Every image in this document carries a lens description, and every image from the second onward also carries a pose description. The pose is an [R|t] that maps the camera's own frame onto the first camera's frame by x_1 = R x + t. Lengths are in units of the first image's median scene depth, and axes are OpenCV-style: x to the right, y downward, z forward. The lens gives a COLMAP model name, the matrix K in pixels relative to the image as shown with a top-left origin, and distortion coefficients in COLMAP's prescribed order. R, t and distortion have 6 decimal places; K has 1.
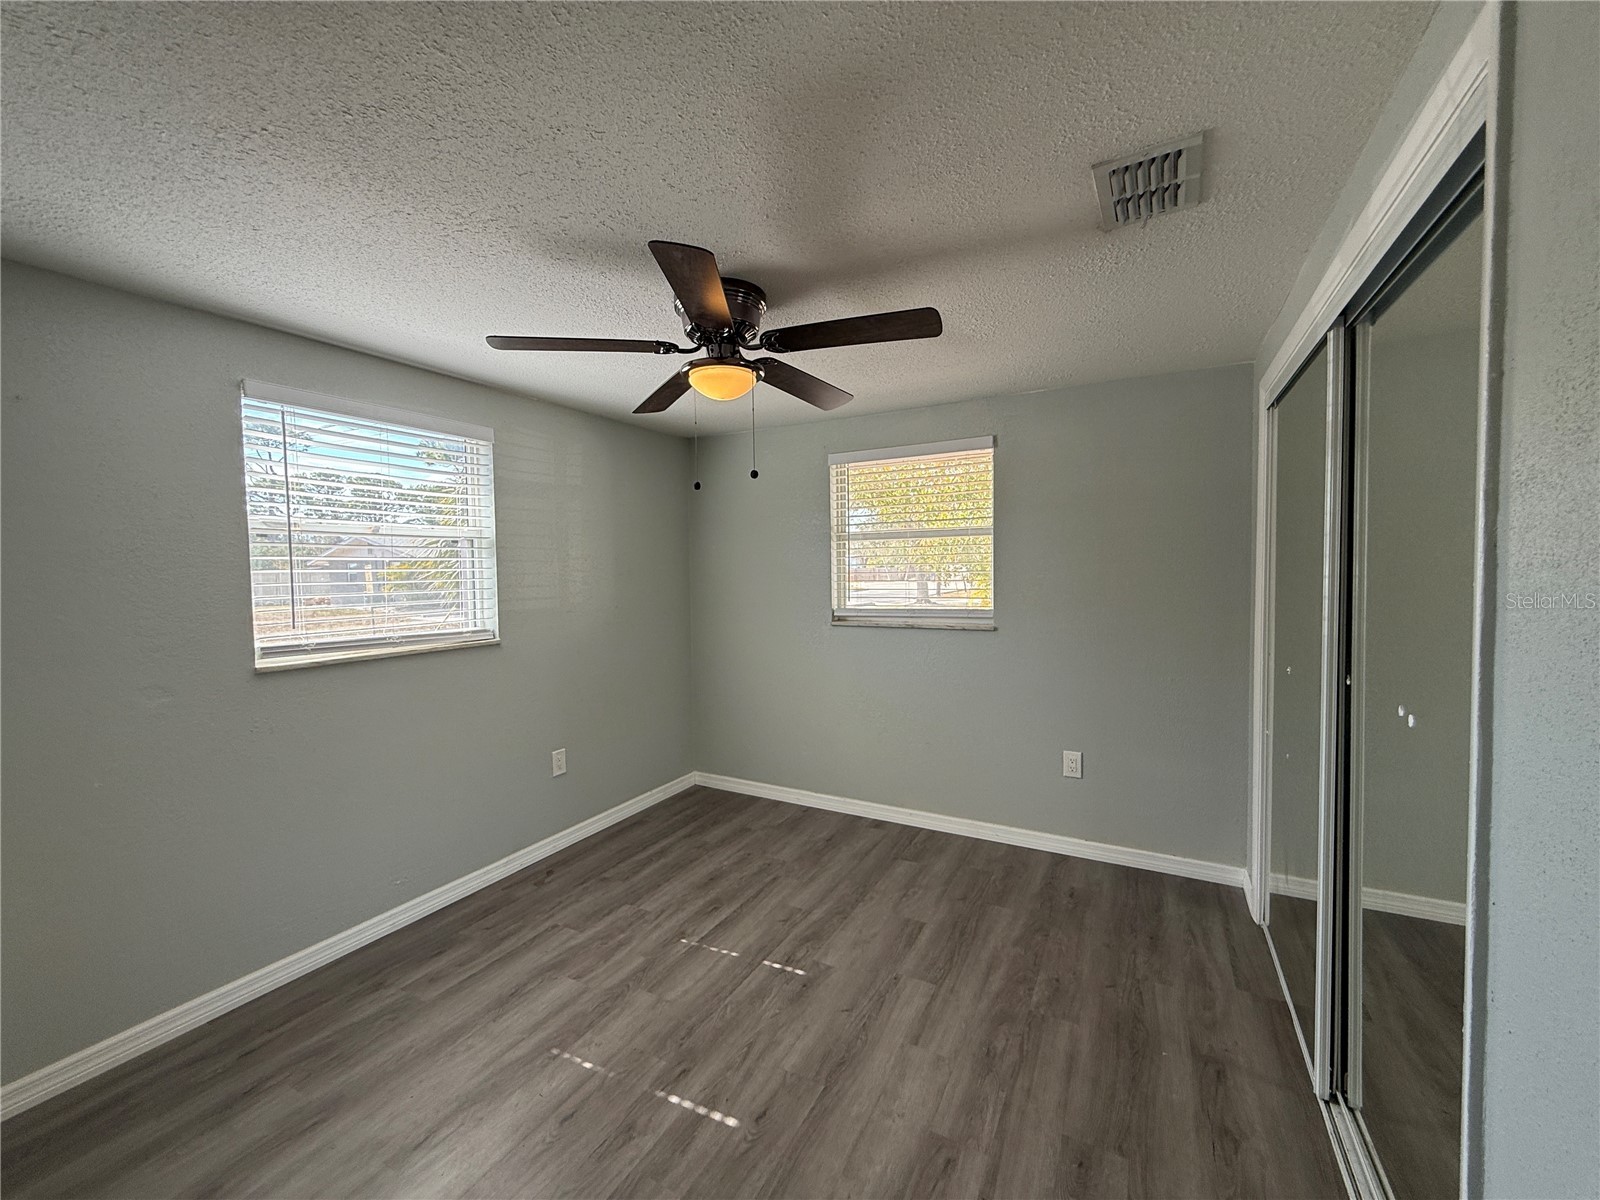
lens RADIAL K [[638.4, 0, 796.2], [0, 638.4, 599.2], [0, 0, 1]] dist [-0.001312, 0.000132]
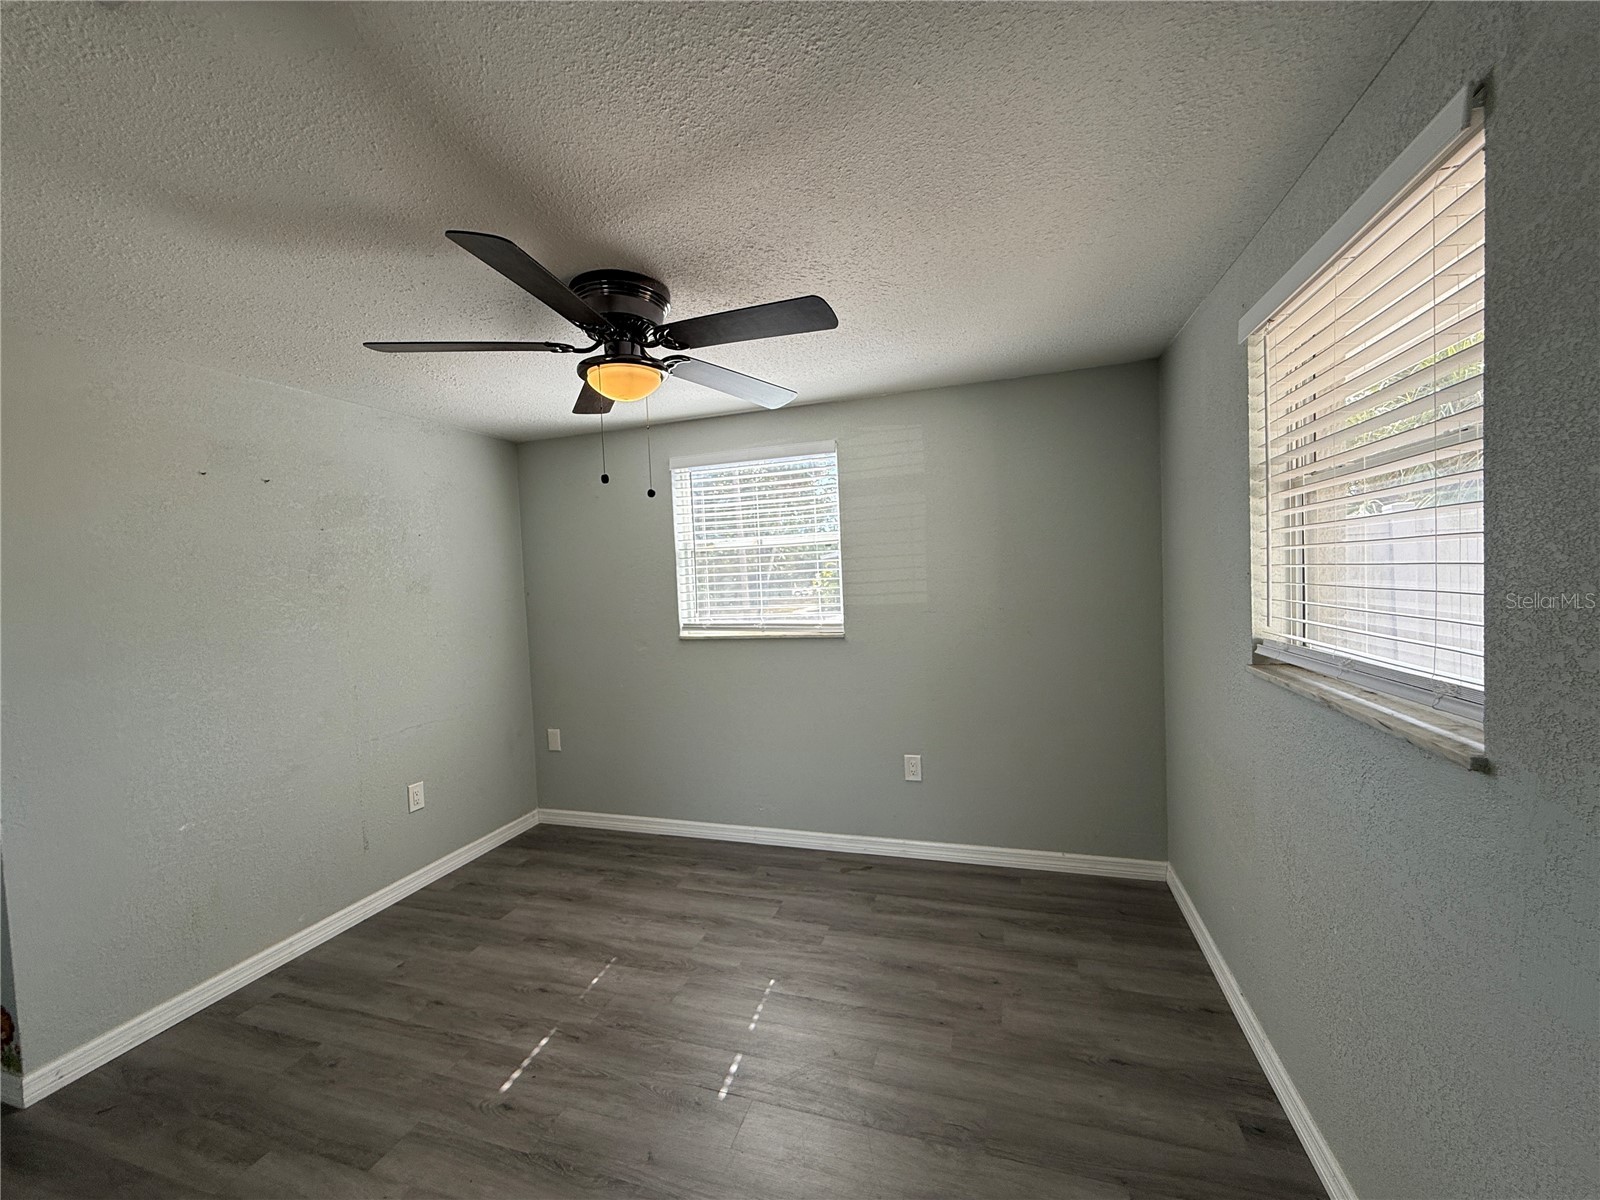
lens RADIAL K [[638.4, 0, 796.2], [0, 638.4, 599.2], [0, 0, 1]] dist [-0.001312, 0.000132]
pose [[0.191856, 0.042371, -0.980508, 0.696169], [-0.005513, 0.999098, 0.042096, -0.048589], [0.981408, -0.002671, 0.191916, 0.856409]]
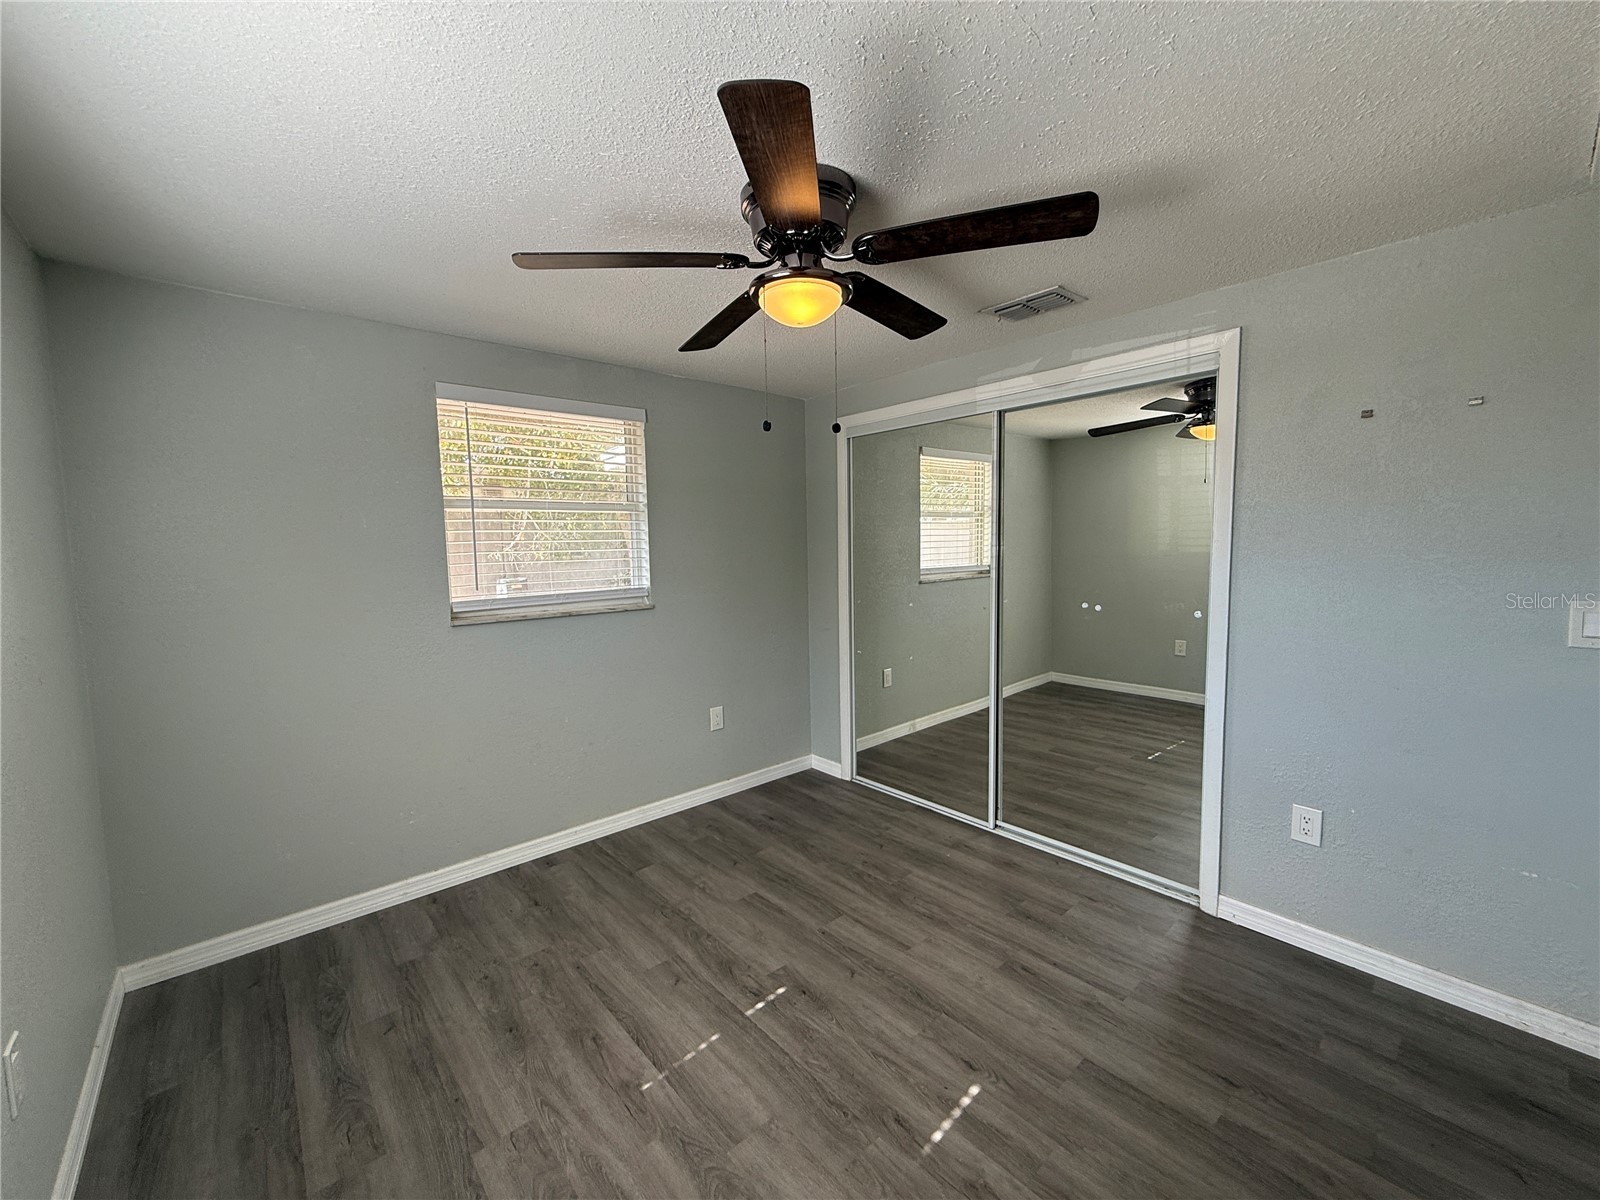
lens RADIAL K [[638.4, 0, 796.2], [0, 638.4, 599.2], [0, 0, 1]] dist [-0.001312, 0.000132]
pose [[0.338141, -0.071065, 0.938409, -0.720138], [0.054653, 0.996945, 0.055805, -0.011231], [-0.939507, 0.032417, 0.340991, 0.598889]]
